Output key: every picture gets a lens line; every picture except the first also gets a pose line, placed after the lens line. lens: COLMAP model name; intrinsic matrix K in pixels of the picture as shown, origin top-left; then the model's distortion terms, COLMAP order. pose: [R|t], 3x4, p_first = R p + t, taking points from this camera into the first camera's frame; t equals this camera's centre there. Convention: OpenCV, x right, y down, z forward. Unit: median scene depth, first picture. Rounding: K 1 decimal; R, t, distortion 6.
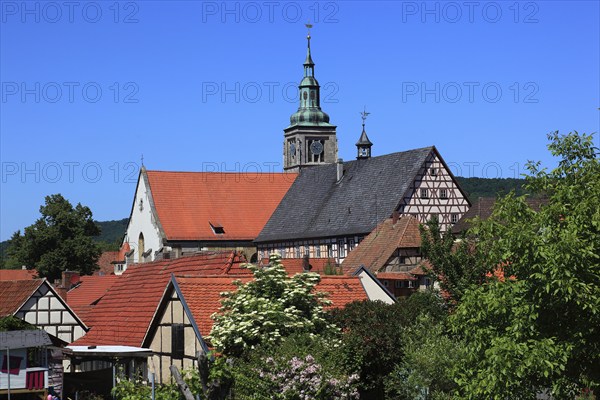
lens RADIAL K [[1551.0, 0, 300.0], [0, 1551.0, 200.0], [0, 0, 1]] dist [0.486475, 0.383732]
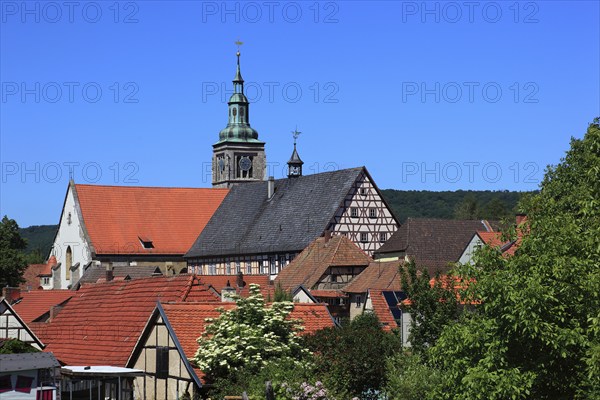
lens RADIAL K [[1551.0, 0, 300.0], [0, 1551.0, 200.0], [0, 0, 1]] dist [0.486475, 0.383732]
pose [[0.998642, 0.013970, 0.050191, -0.040793], [-0.013546, 0.999870, -0.008771, -0.016437], [-0.050307, 0.008079, 0.998701, -0.111750]]
